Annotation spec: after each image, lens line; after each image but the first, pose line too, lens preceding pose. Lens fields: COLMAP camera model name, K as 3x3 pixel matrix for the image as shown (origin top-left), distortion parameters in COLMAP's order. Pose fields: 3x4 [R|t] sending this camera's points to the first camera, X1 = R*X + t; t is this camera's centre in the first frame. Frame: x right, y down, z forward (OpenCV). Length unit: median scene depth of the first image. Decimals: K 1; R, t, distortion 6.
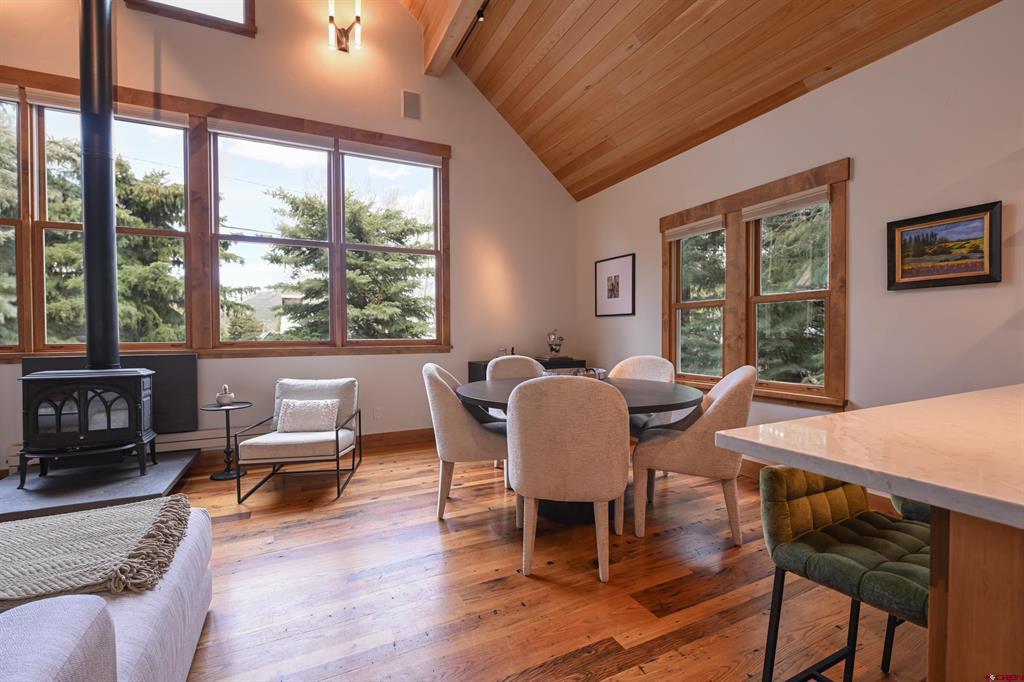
lens RADIAL K [[441.7, 0, 511.1], [0, 441.7, 342.4], [0, 0, 1]] dist [-0.008494, -0.000576]
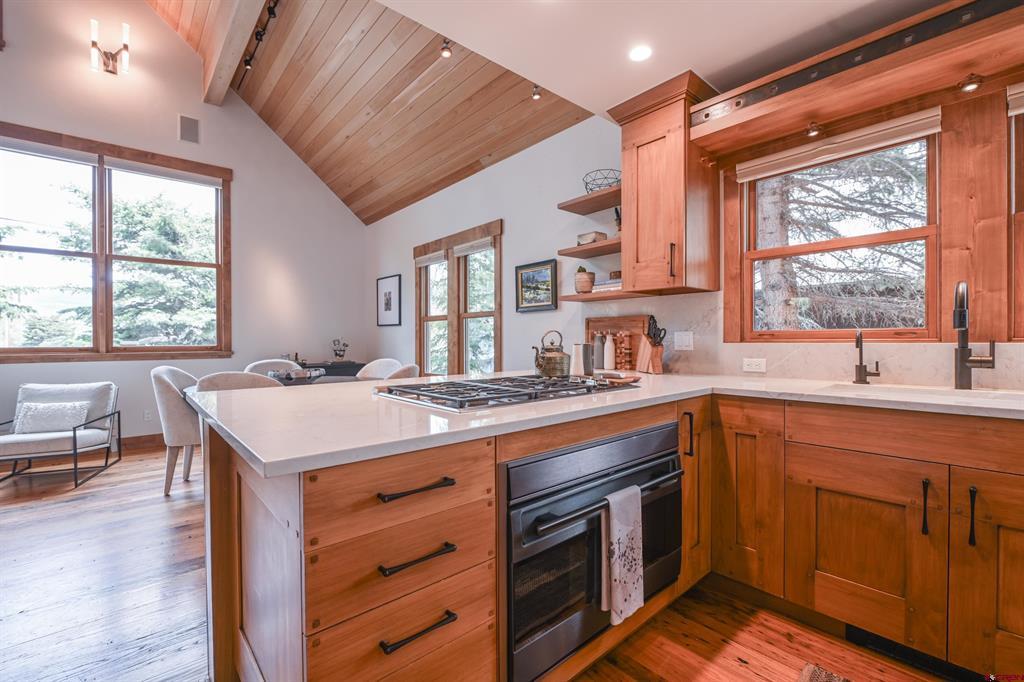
lens RADIAL K [[441.7, 0, 511.6], [0, 441.7, 343.1], [0, 0, 1]] dist [-0.008494, -0.000576]
pose [[0.964815, -0.000481, 0.262930, 0.270477], [0.003668, 0.999926, -0.011629, 0.001725], [-0.262905, 0.012184, 0.964745, -0.256381]]
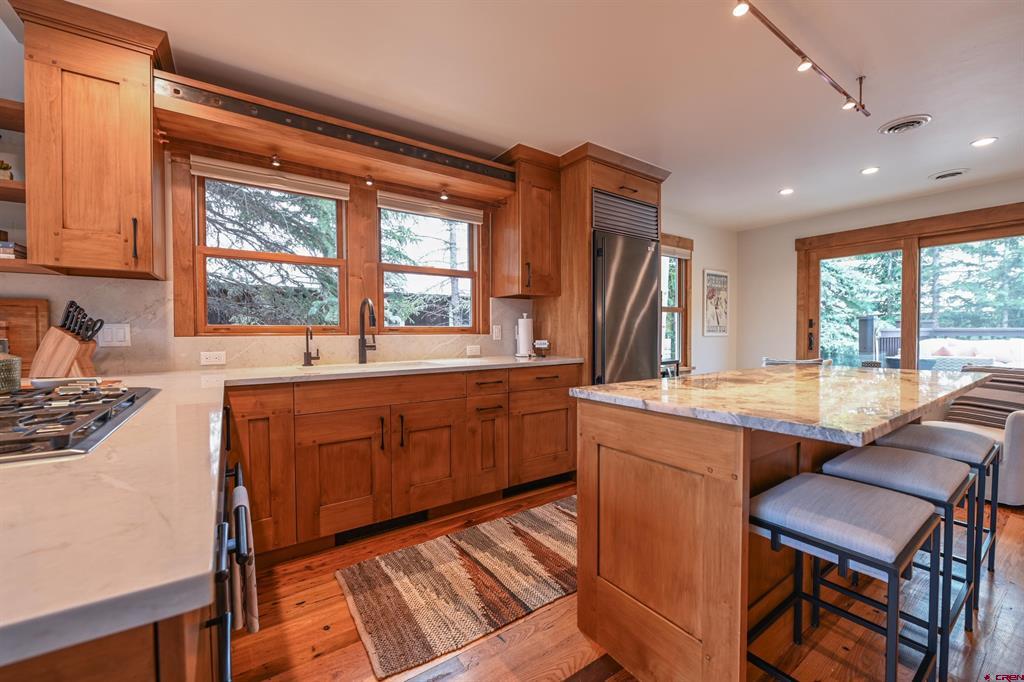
lens RADIAL K [[403.9, 0, 509.6], [0, 403.9, 343.4], [0, 0, 1]] dist [-0.009076, -0.000258]
pose [[-0.148952, -0.020948, 0.988622, 0.137705], [0.020437, 0.999497, 0.024258, 0.000139], [-0.988633, 0.023818, -0.148449, -0.107674]]
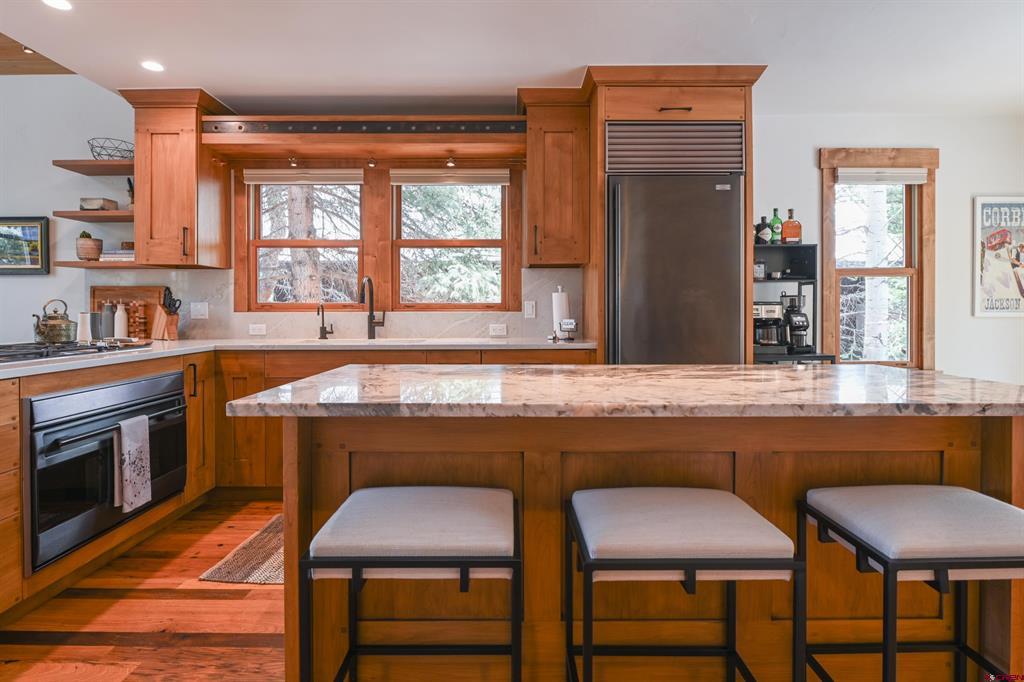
lens RADIAL K [[532.8, 0, 515.3], [0, 532.8, 316.1], [0, 0, 1]] dist [-0.009339, -0.002320]
pose [[0.433678, -0.002614, 0.901064, 0.121999], [0.013273, 0.999906, -0.003488, 0.010884], [-0.900970, 0.013472, 0.433672, -0.542815]]
